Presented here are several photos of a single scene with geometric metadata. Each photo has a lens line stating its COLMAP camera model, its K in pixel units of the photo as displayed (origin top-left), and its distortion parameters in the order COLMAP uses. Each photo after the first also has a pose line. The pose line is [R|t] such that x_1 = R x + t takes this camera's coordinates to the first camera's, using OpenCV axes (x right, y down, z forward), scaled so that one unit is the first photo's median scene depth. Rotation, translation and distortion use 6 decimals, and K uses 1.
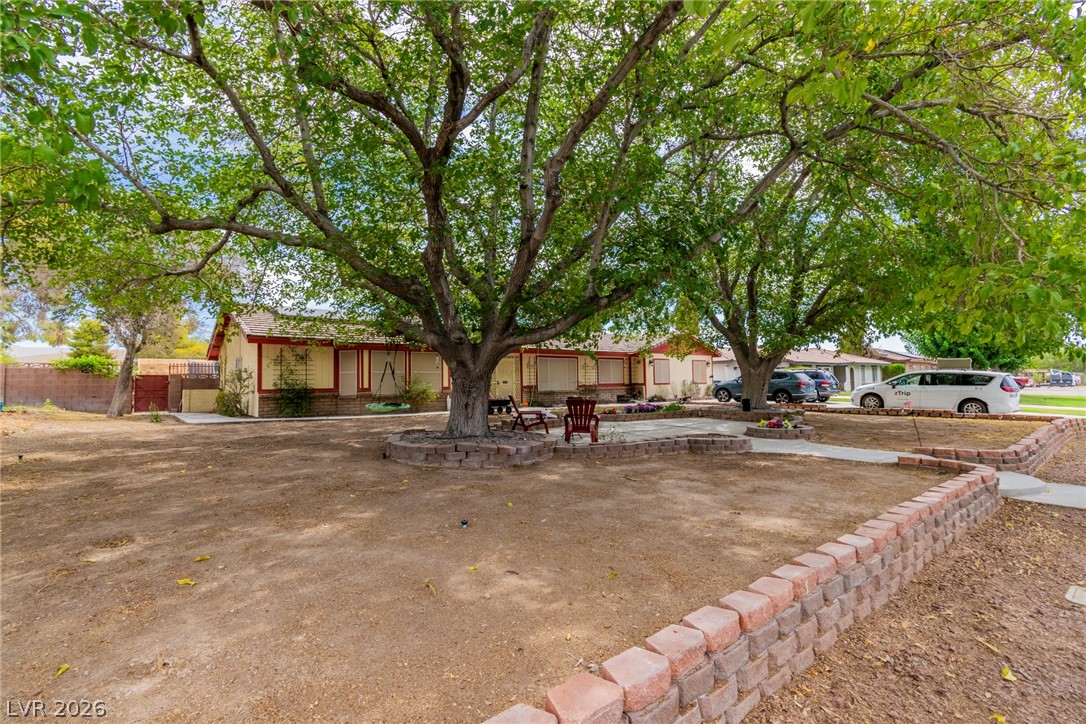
lens RADIAL K [[503.6, 0, 544.9], [0, 503.6, 360.4], [0, 0, 1]] dist [-0.002271, -0.000039]
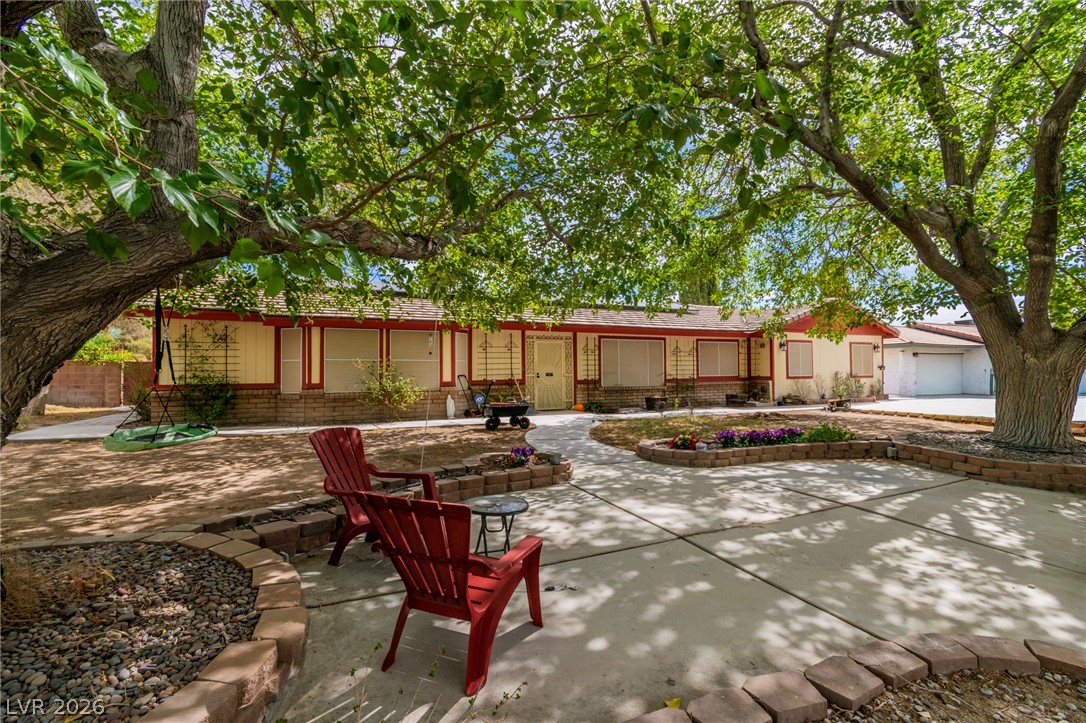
lens RADIAL K [[482.5, 0, 542.2], [0, 482.5, 364.4], [0, 0, 1]] dist [0.002107, -0.001110]
pose [[0.966503, 0.008617, -0.256509, 0.069742], [0.001796, 0.999185, 0.040333, 0.002667], [0.256648, -0.039443, 0.965700, 0.312792]]
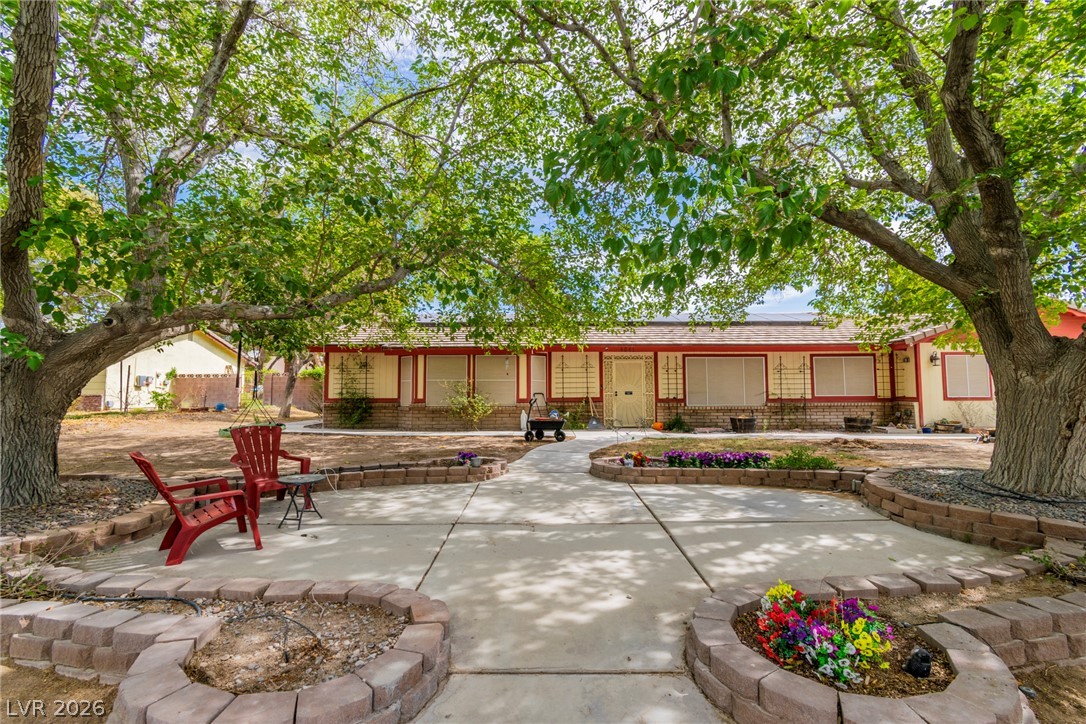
lens RADIAL K [[482.5, 0, 557.5], [0, 482.5, 365.4], [0, 0, 1]] dist [0.002107, -0.001110]
pose [[0.765318, -0.015765, -0.643459, 0.247614], [0.021569, 0.999767, 0.001159, 0.001063], [0.643291, -0.014765, 0.765480, 0.353658]]
